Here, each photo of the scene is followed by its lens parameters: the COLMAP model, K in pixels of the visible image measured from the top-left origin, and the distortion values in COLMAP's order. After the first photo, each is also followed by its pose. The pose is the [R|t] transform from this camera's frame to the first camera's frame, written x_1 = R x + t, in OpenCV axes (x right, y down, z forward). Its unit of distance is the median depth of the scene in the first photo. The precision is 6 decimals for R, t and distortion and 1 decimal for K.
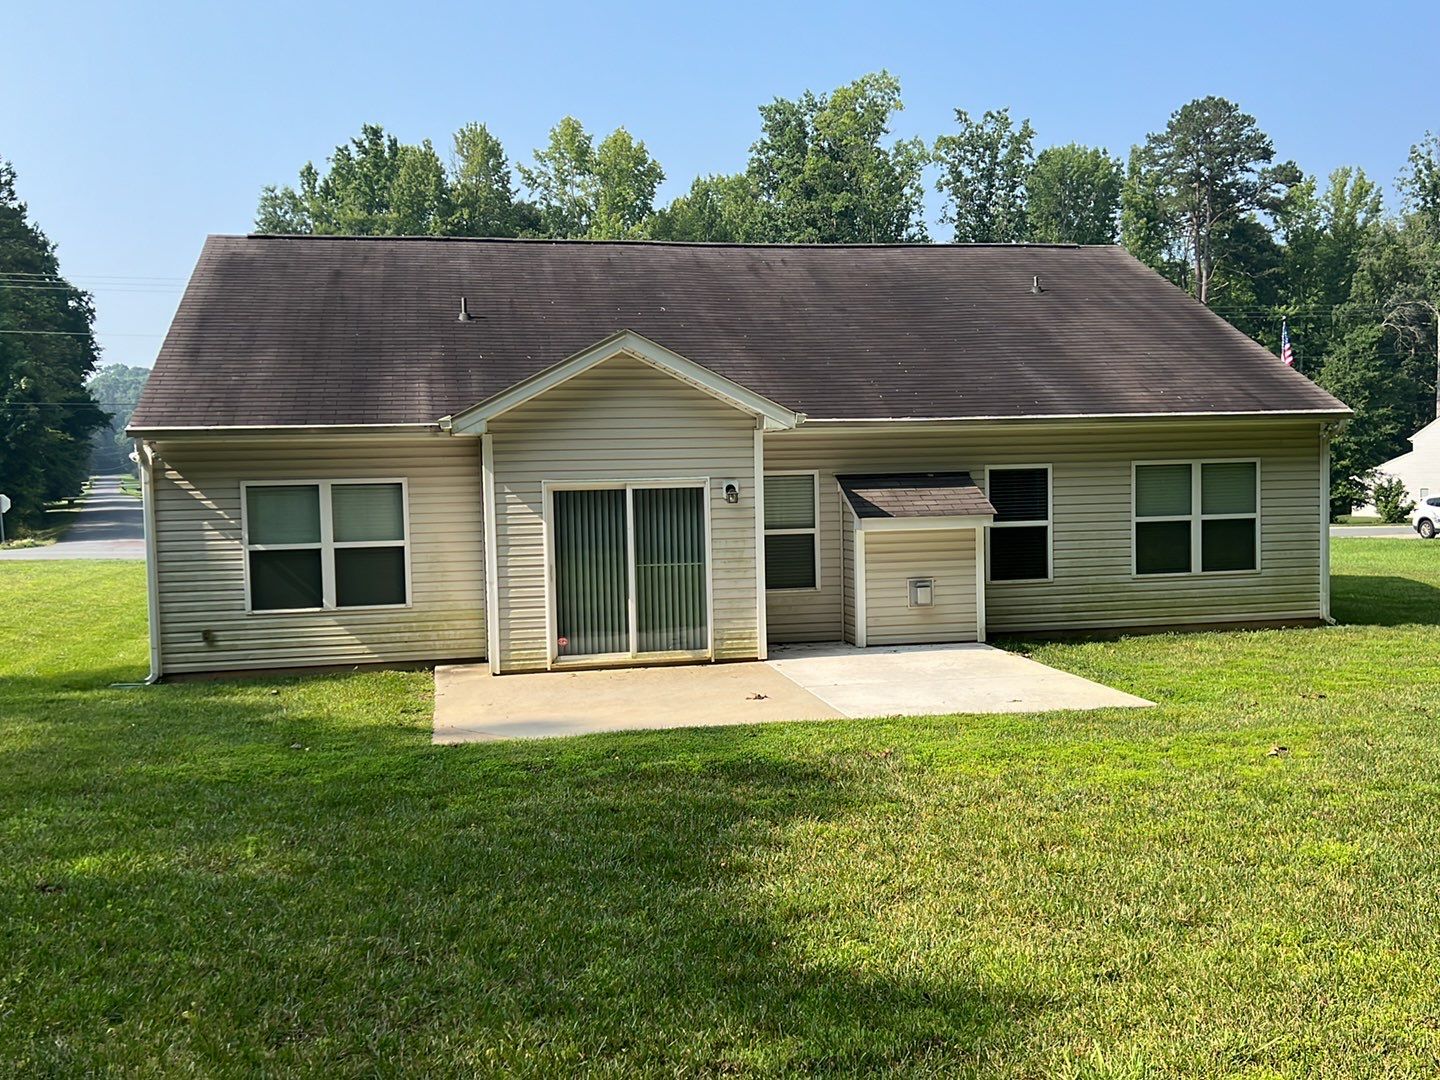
lens RADIAL K [[1442.0, 0, 720.0], [0, 1442.0, 540.0], [0, 0, 1]] dist [0.008275, 0.000686]
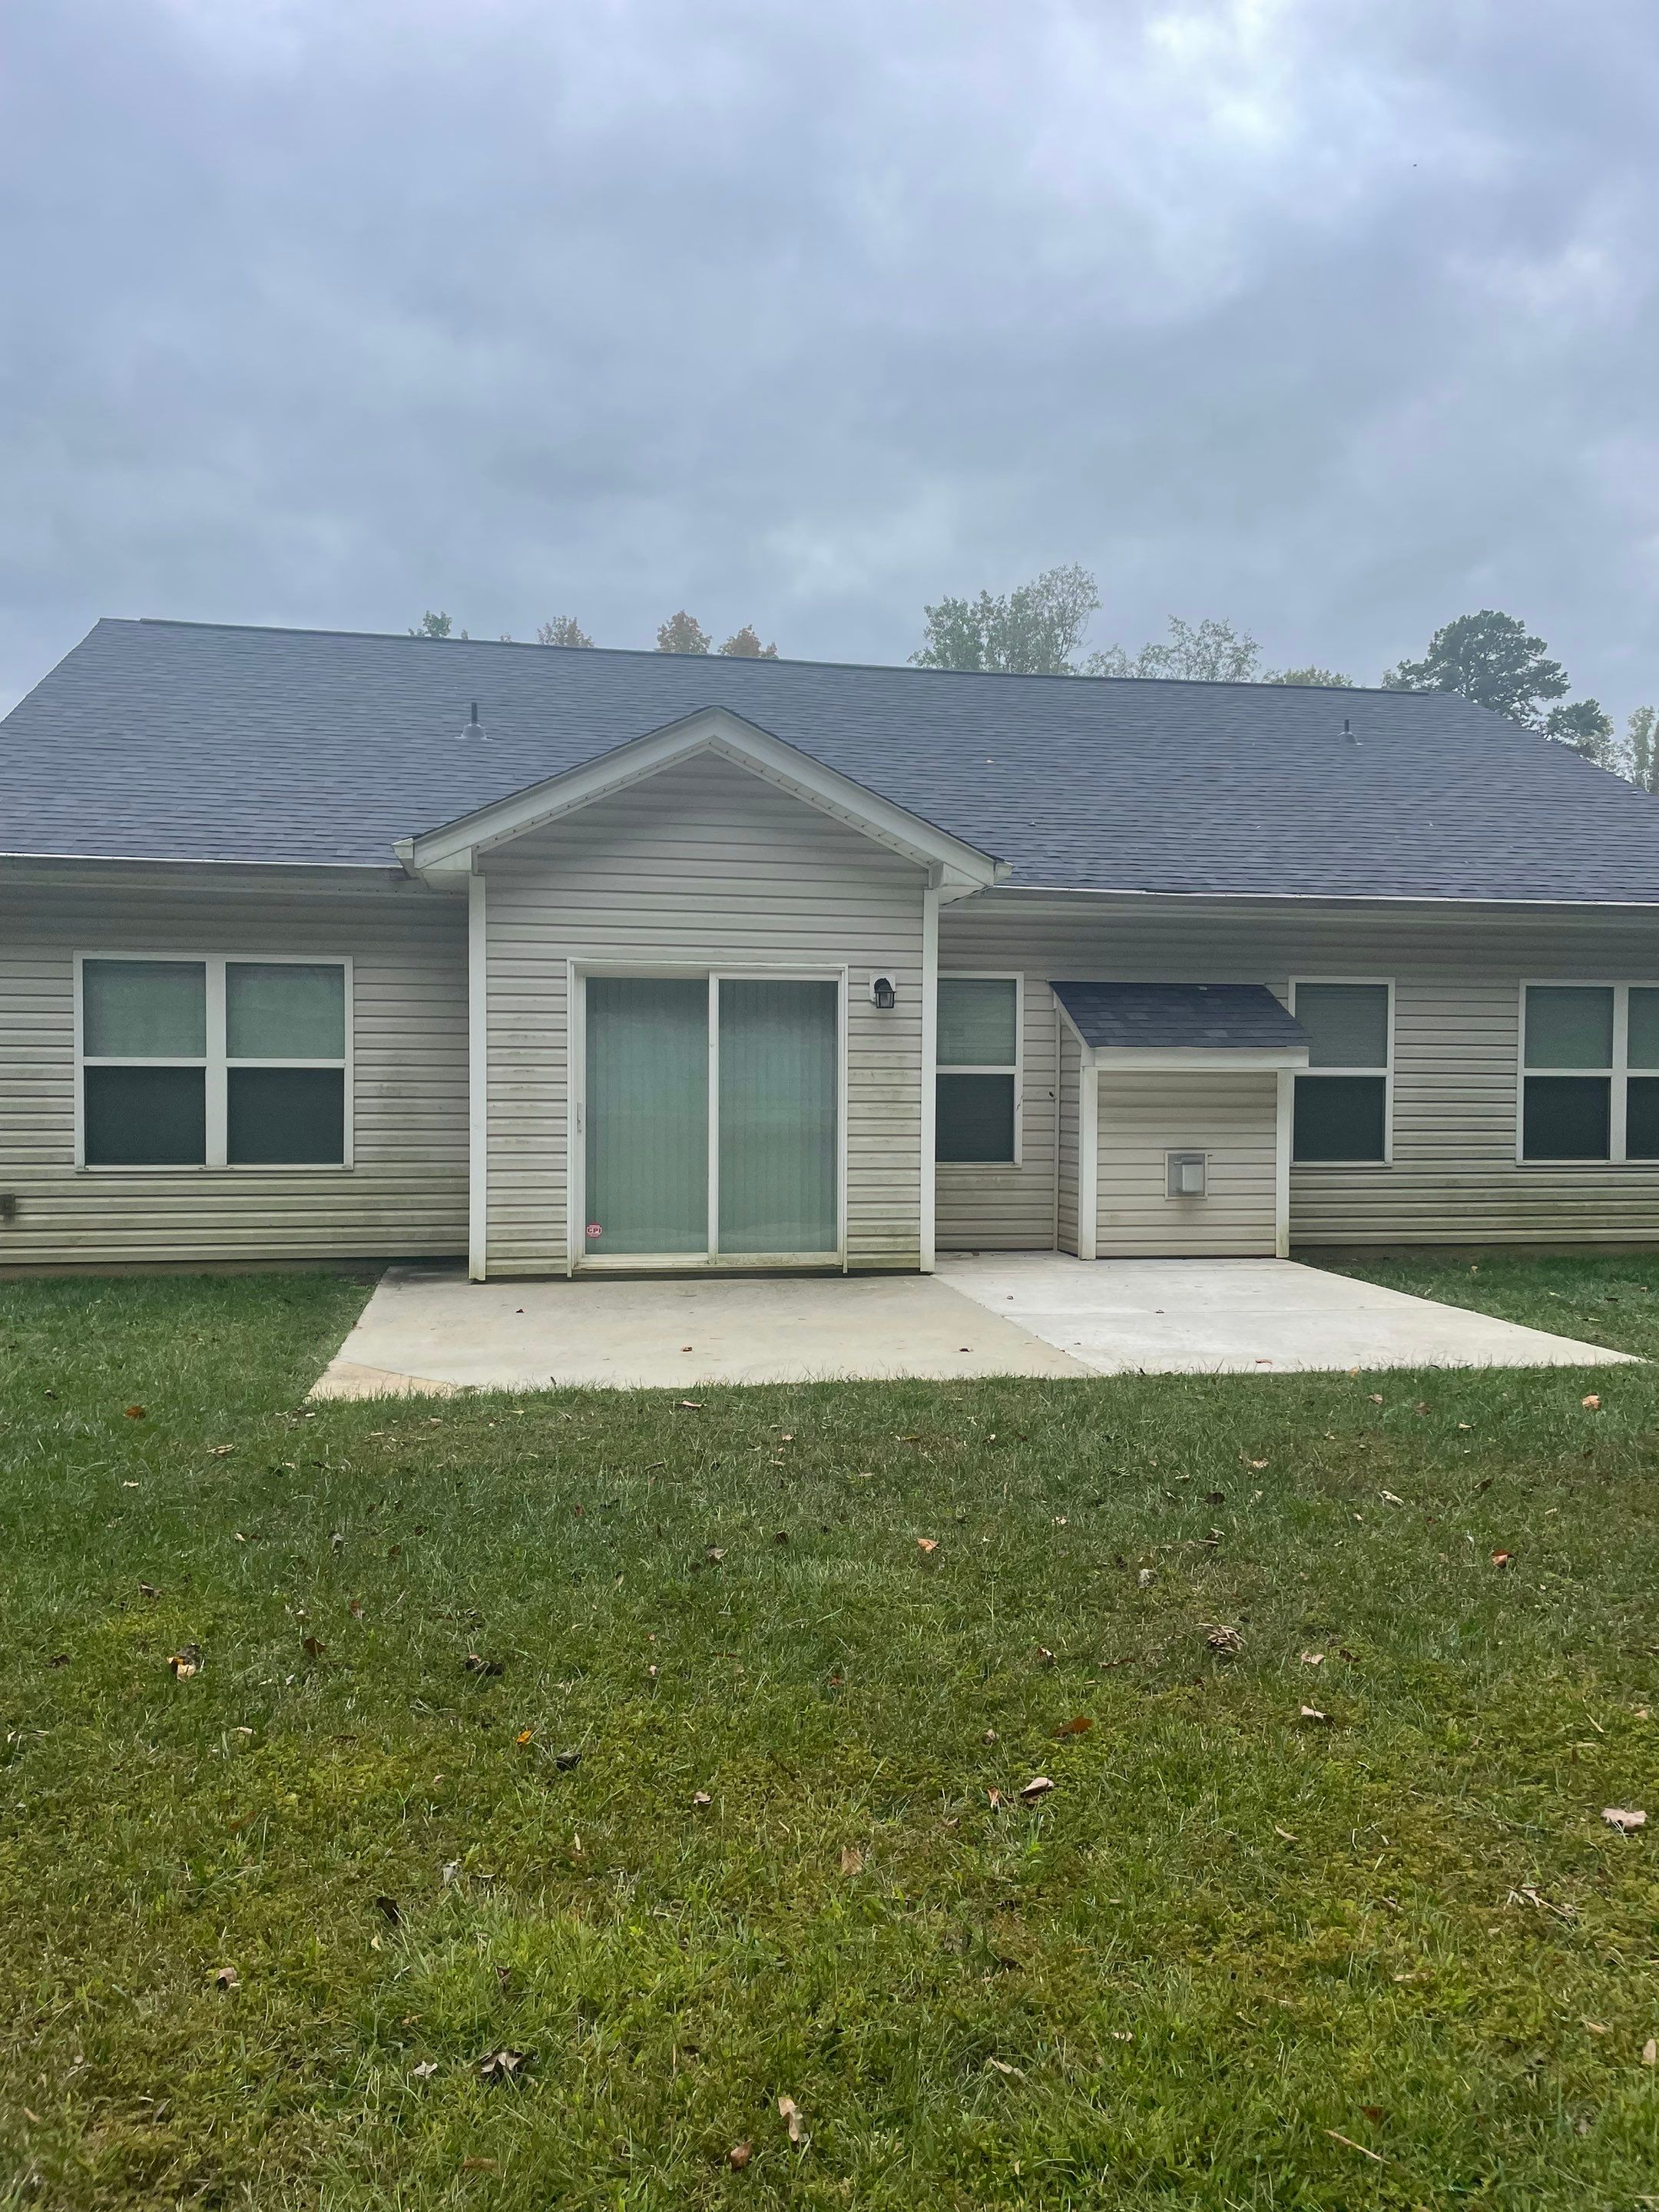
lens RADIAL K [[1676.8, 0, 833.6], [0, 1676.8, 1091.8], [0, 0, 1]] dist [0.016147, 0.001248]
pose [[0.999471, 0.028193, -0.016221, -0.000635], [-0.028854, 0.998697, -0.042088, 0.035938], [0.015013, 0.042534, 0.998982, 0.279194]]
